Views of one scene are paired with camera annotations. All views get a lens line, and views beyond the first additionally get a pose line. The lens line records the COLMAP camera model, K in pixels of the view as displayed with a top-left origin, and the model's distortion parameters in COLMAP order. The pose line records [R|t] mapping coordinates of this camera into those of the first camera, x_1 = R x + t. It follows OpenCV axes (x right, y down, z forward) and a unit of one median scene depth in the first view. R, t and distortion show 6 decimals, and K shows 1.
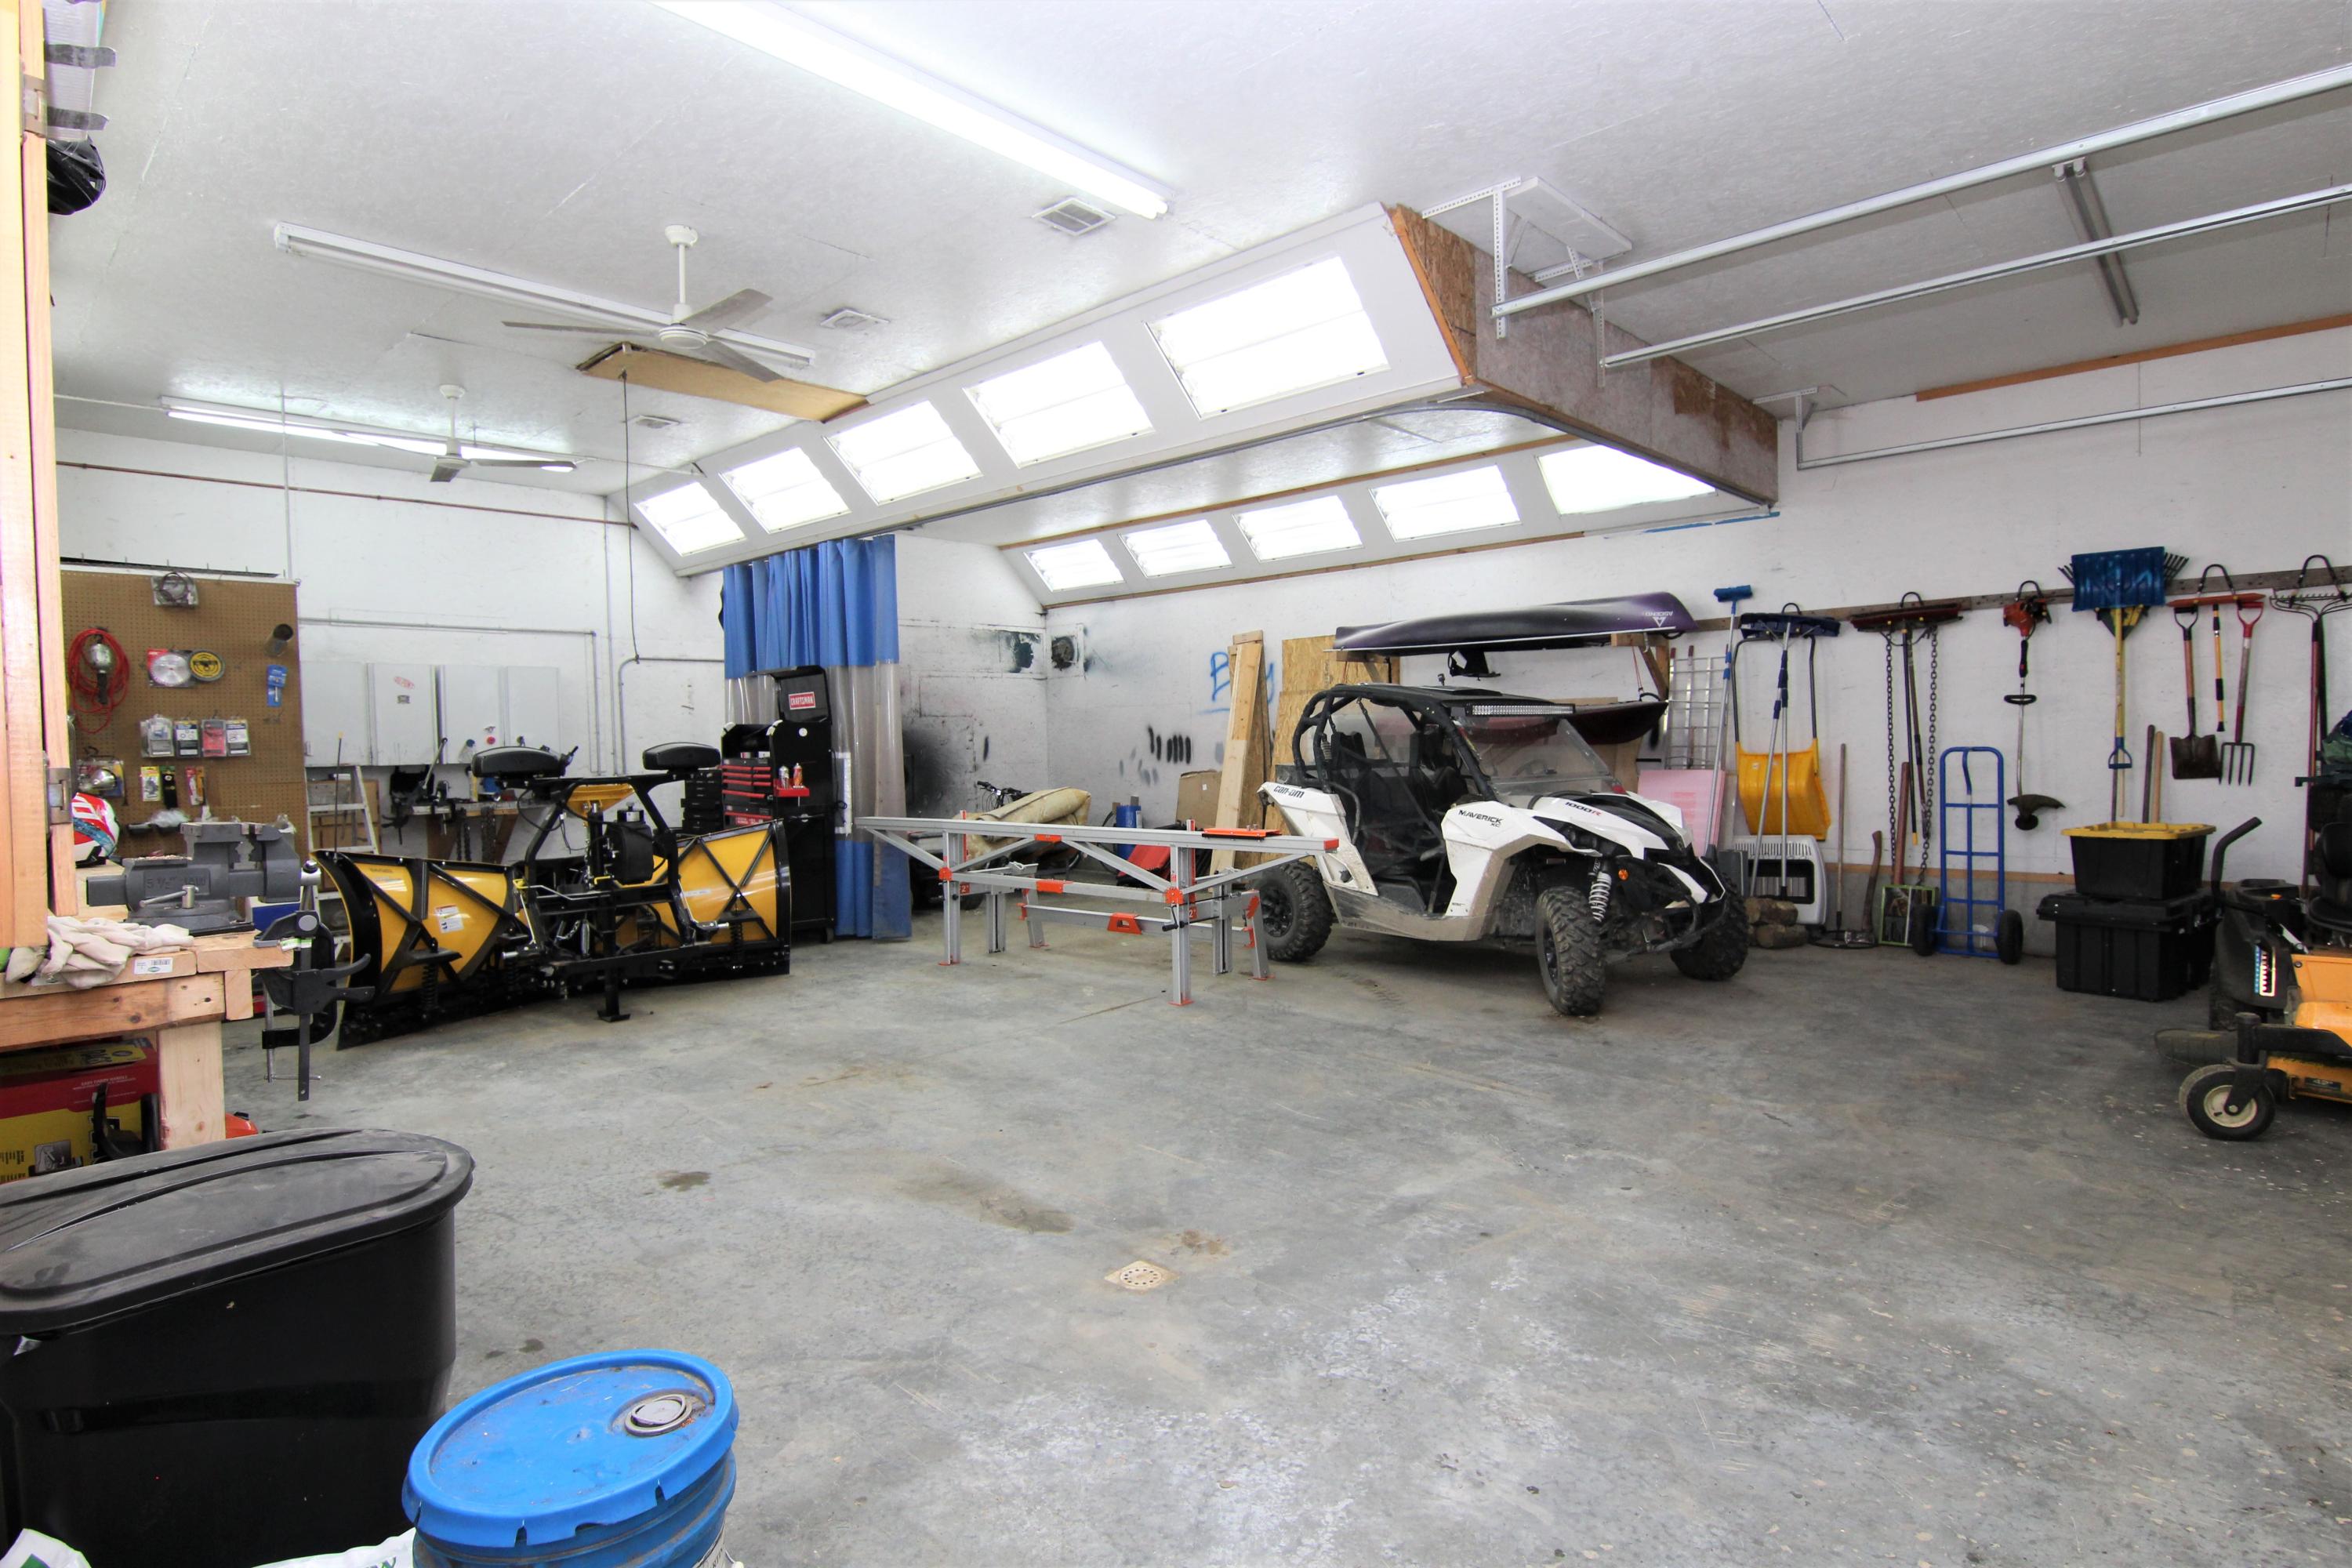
lens RADIAL K [[1196.0, 0, 1197.9], [0, 1196.0, 772.7], [0, 0, 1]] dist [-0.004139, -0.013068]
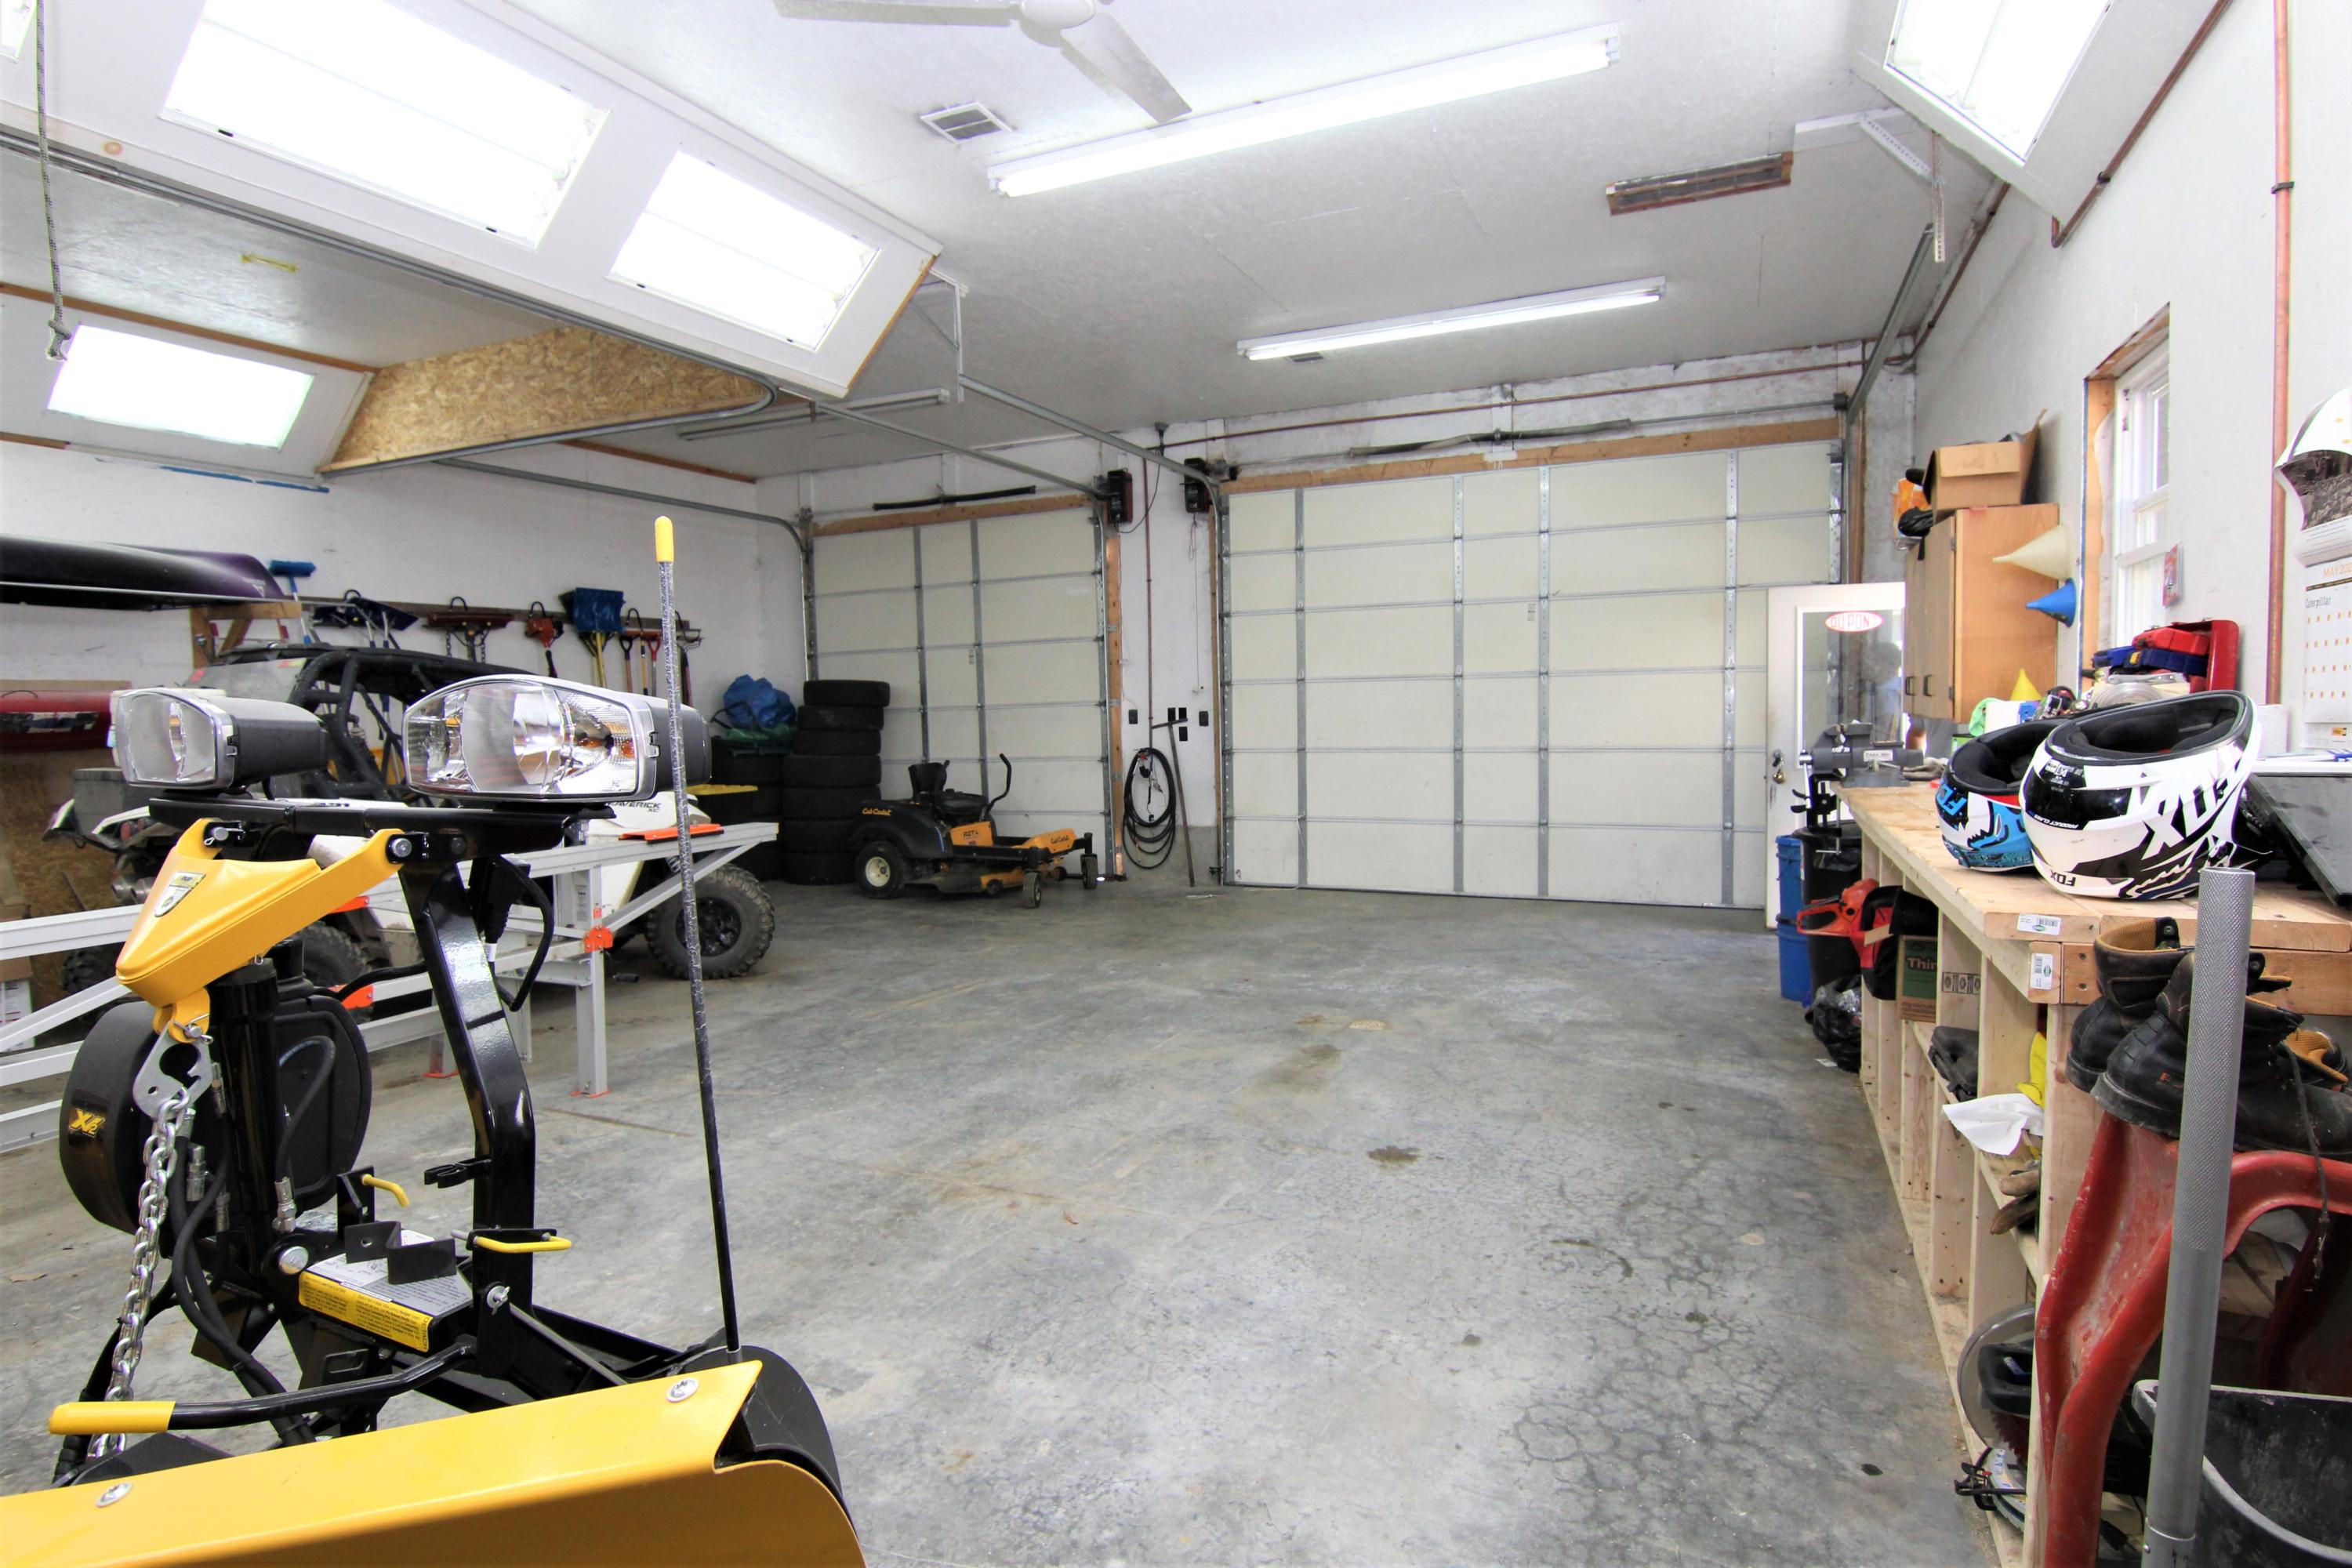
lens RADIAL K [[1210.3, 0, 1170.8], [0, 1210.3, 784.3], [0, 0, 1]] dist [-0.013444, -0.004785]
pose [[-0.299853, -0.033709, 0.953390, -0.773522], [0.055647, 0.997056, 0.052754, -0.004713], [-0.952361, 0.068872, -0.297095, 0.870338]]
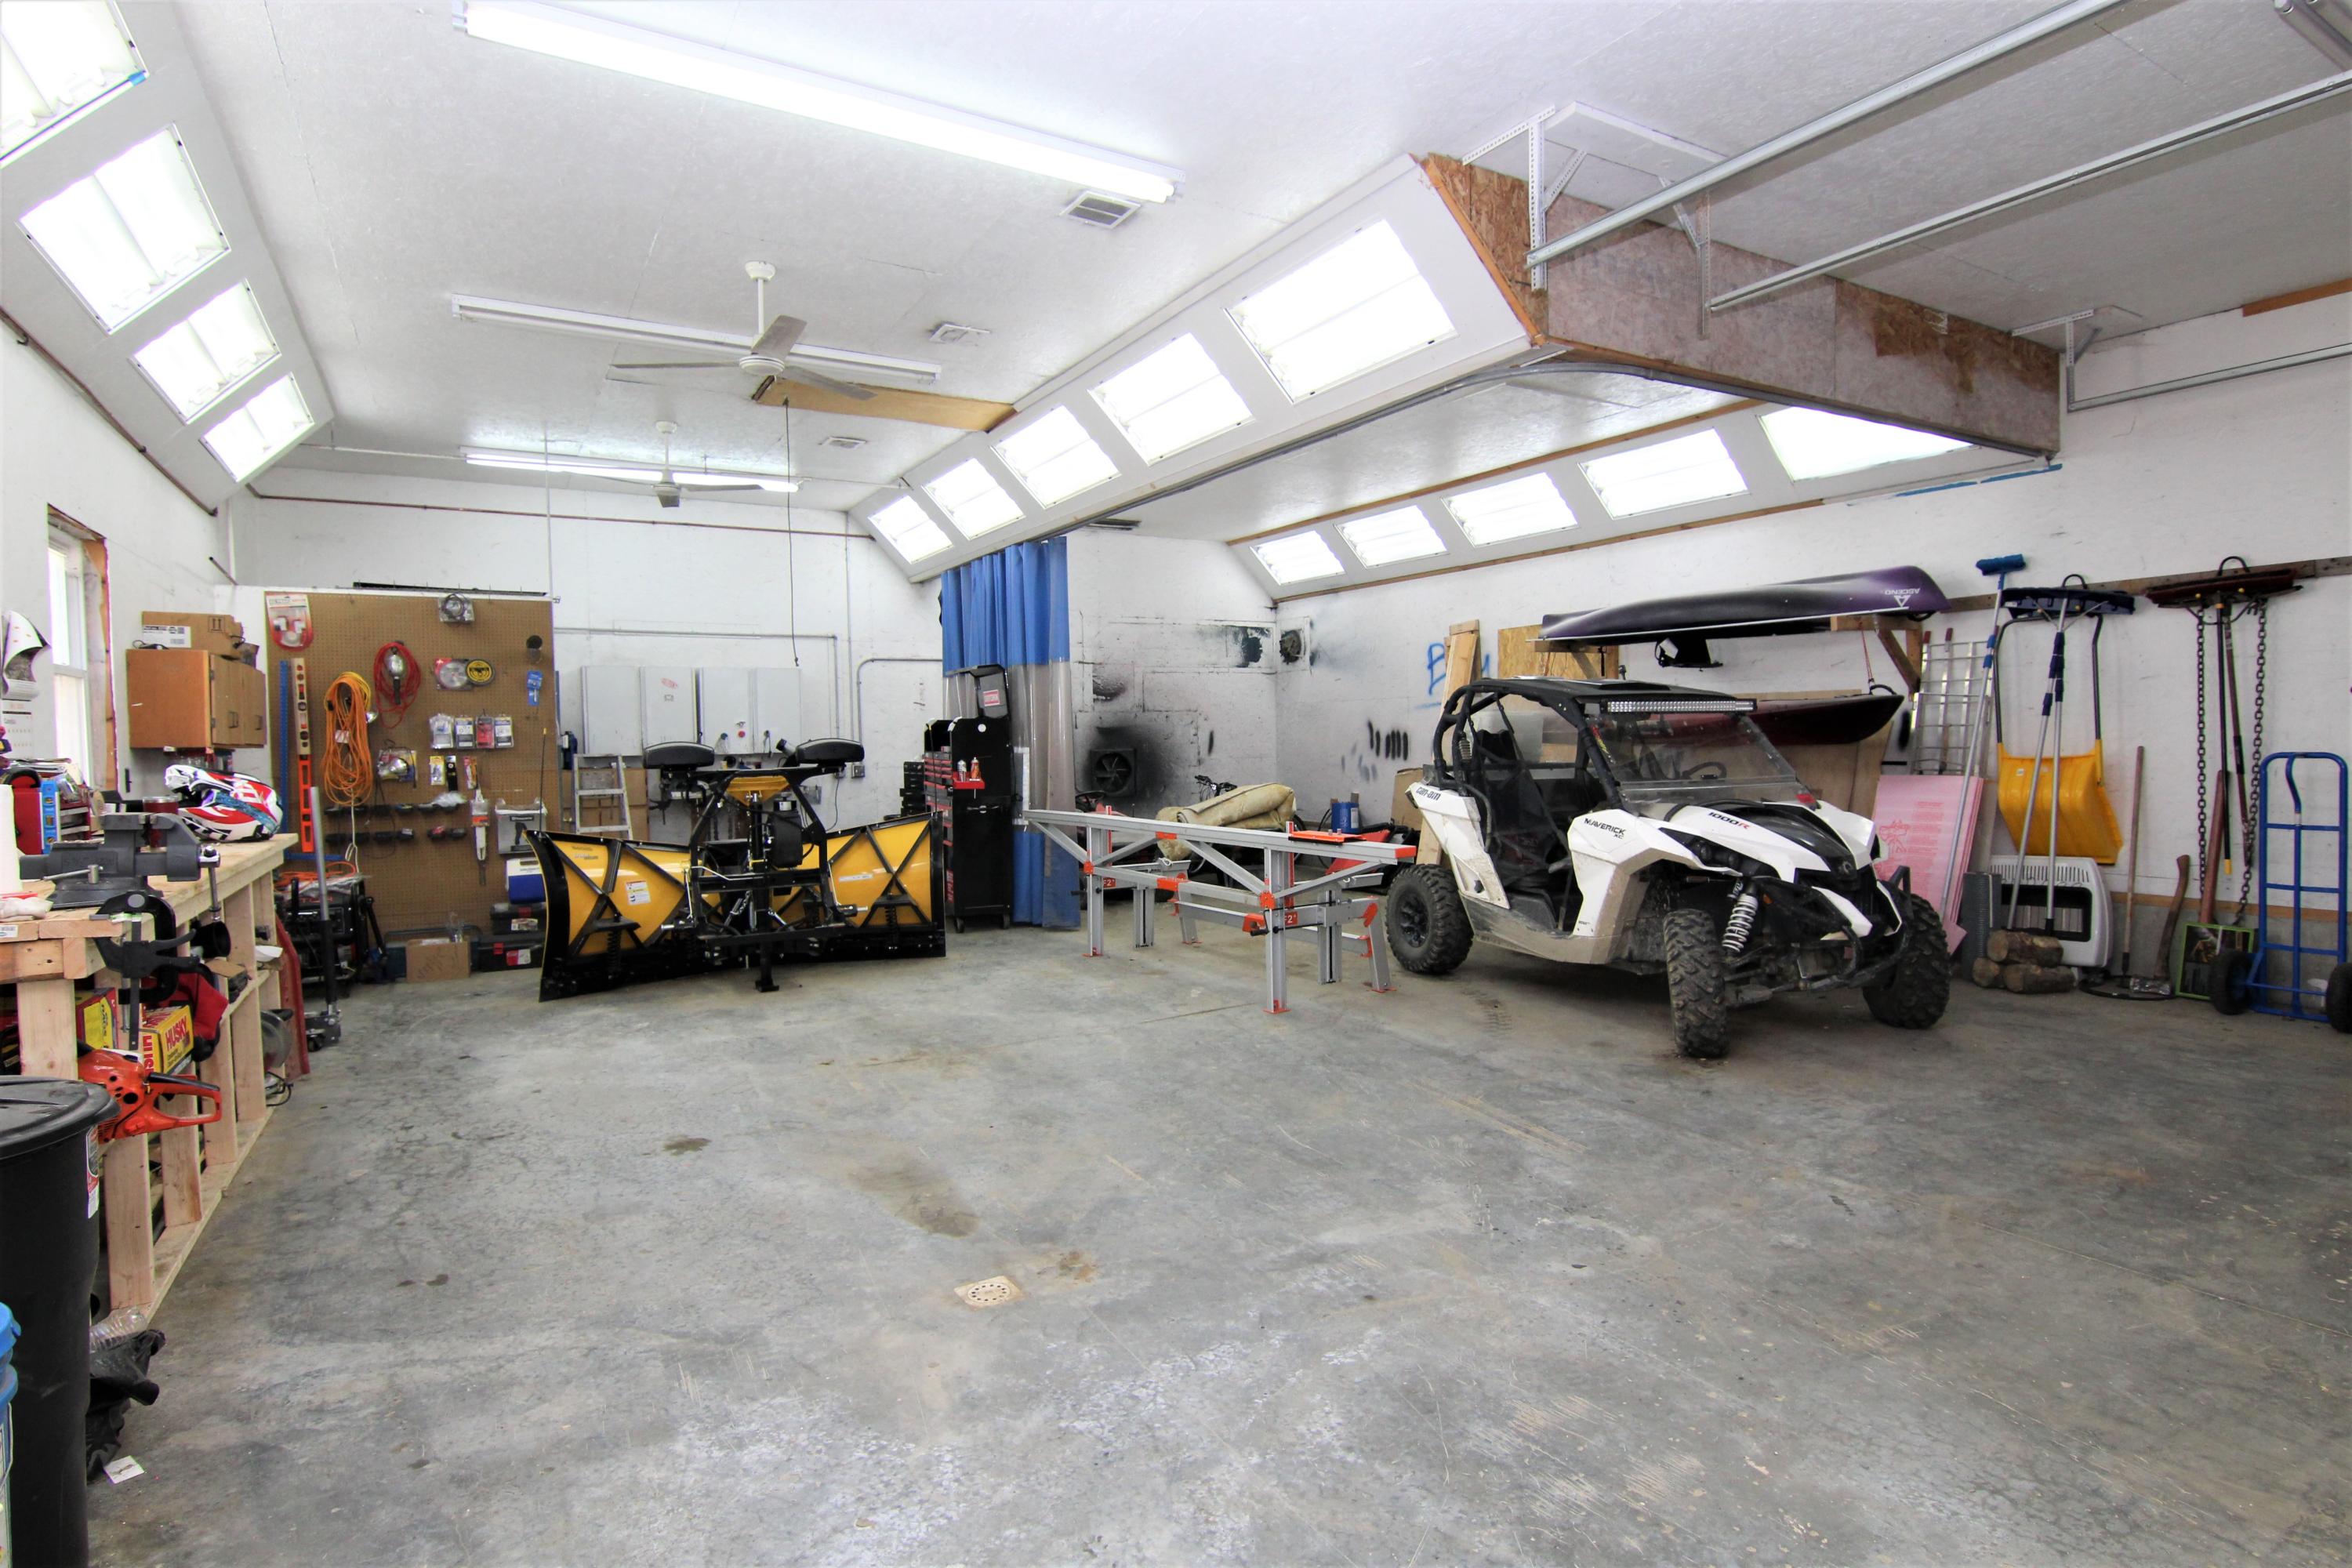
lens RADIAL K [[1196.0, 0, 1197.9], [0, 1196.0, 772.7], [0, 0, 1]] dist [-0.004139, -0.013068]
pose [[0.958650, 0.013482, -0.284268, 0.196290], [-0.011388, 0.999895, 0.009017, -0.007882], [0.284360, -0.005407, 0.958702, 0.056121]]
